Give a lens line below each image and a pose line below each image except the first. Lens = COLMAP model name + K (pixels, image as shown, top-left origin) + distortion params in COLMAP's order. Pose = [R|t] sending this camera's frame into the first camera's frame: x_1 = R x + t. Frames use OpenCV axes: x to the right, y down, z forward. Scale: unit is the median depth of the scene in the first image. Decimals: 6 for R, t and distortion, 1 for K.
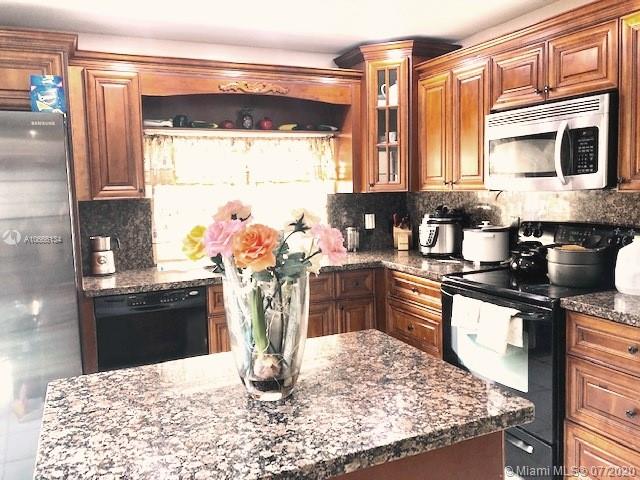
lens RADIAL K [[528.0, 0, 321.0], [0, 528.0, 233.6], [0, 0, 1]] dist [0.034068, -0.027314]
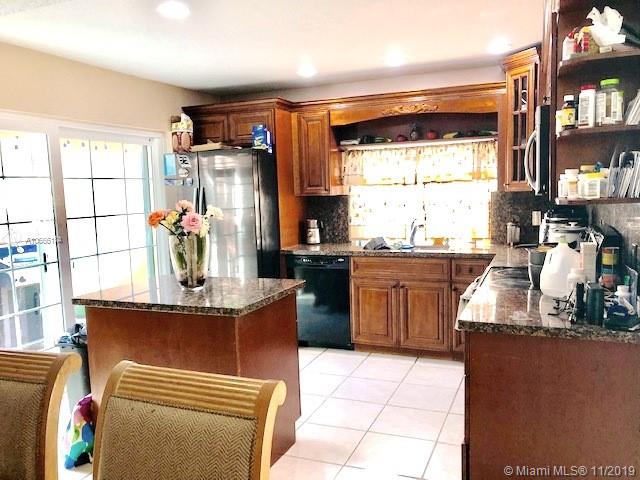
lens RADIAL K [[528.0, 0, 319.6], [0, 528.0, 244.2], [0, 0, 1]] dist [0.034068, -0.027314]
pose [[0.662725, 0.079757, -0.744603, 0.708858], [-0.055268, 0.996810, 0.057581, -0.011098], [0.746820, 0.002992, 0.665019, -0.013806]]
